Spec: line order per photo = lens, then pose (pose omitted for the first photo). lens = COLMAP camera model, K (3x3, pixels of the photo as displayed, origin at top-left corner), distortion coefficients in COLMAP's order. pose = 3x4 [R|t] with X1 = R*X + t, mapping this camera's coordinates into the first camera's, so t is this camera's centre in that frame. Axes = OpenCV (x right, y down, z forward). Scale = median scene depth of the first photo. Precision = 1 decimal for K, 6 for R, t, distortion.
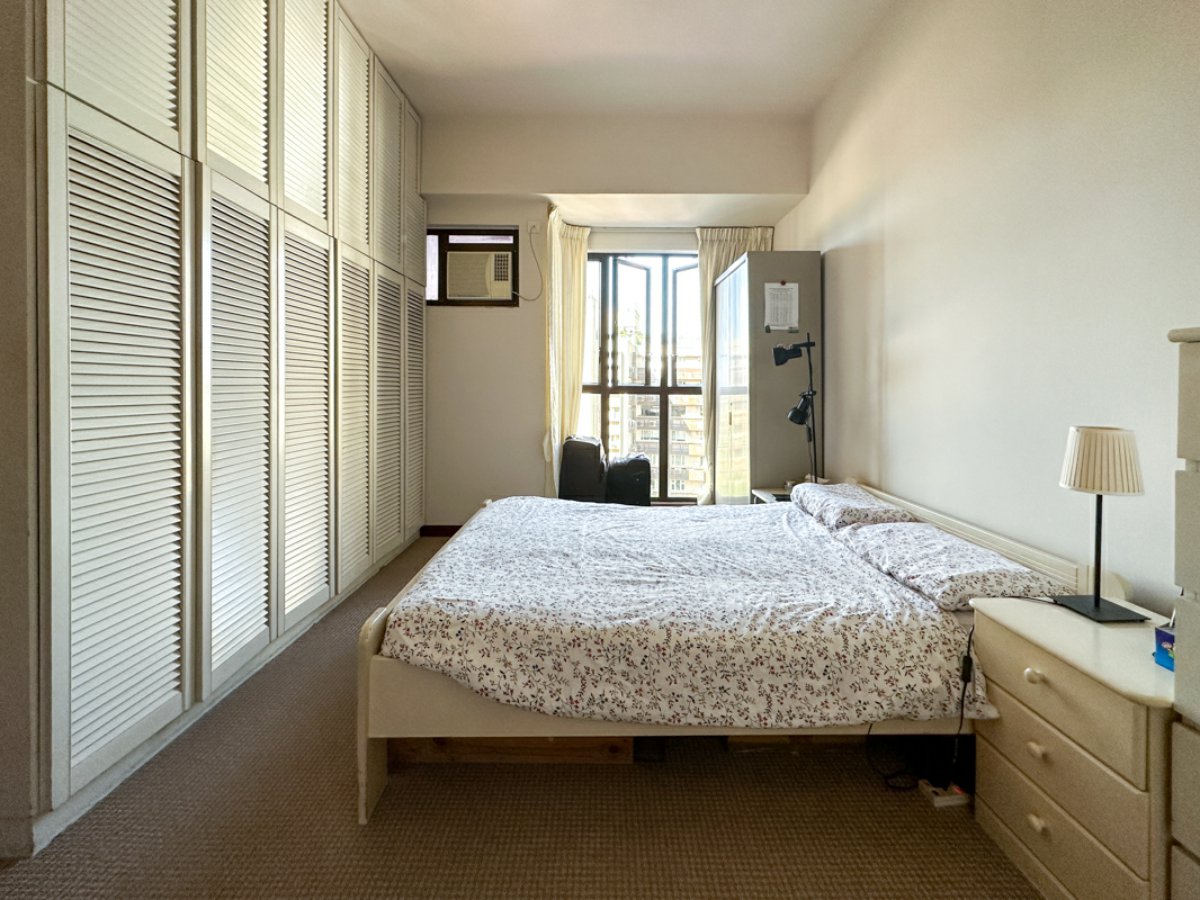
lens RADIAL K [[486.7, 0, 600.0], [0, 486.7, 450.0], [0, 0, 1]] dist [0.000278, 0.000067]
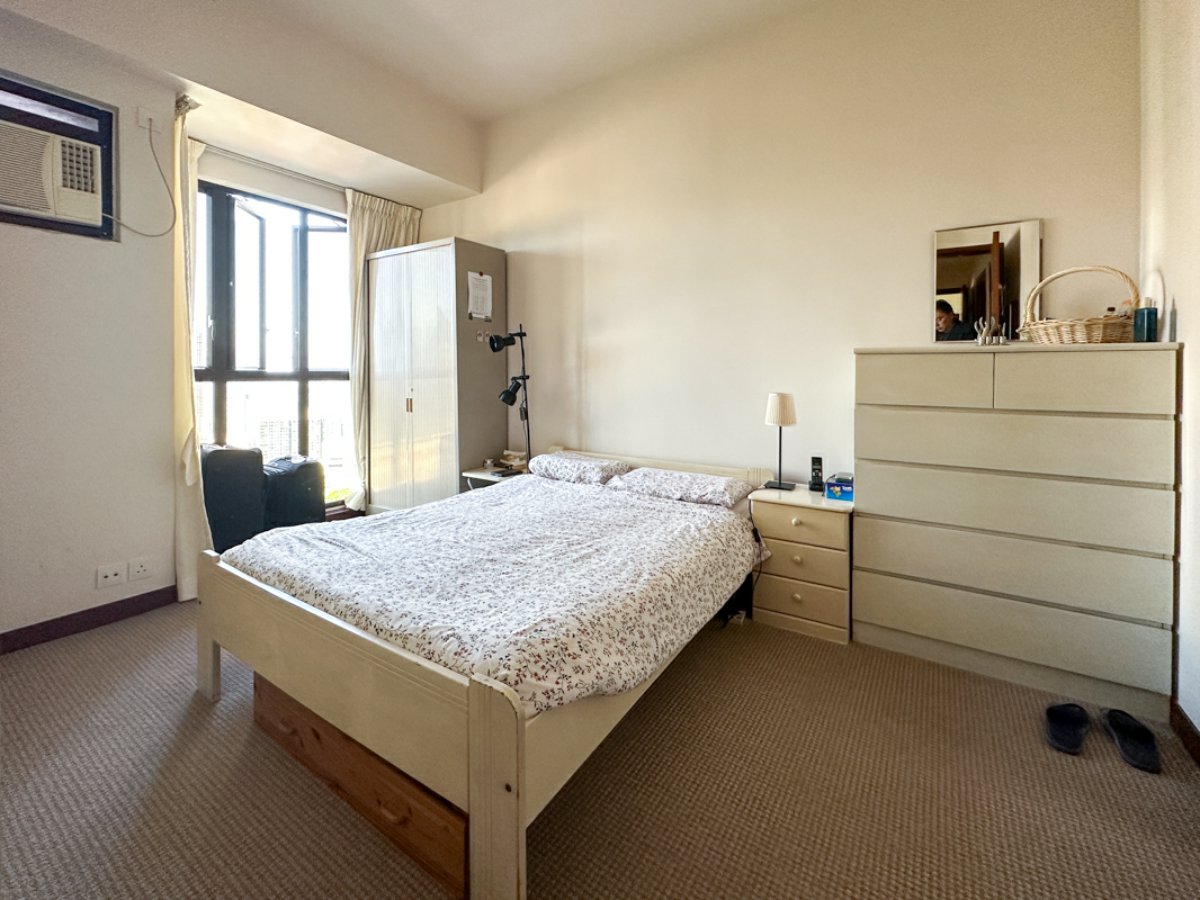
lens RADIAL K [[494.4, 0, 605.5], [0, 494.4, 444.4], [0, 0, 1]] dist [-0.001550, -0.000035]
pose [[0.565497, -0.122841, 0.815551, -0.398104], [0.106056, 0.991467, 0.075800, -0.026242], [-0.817903, 0.043630, 0.573700, 0.171919]]
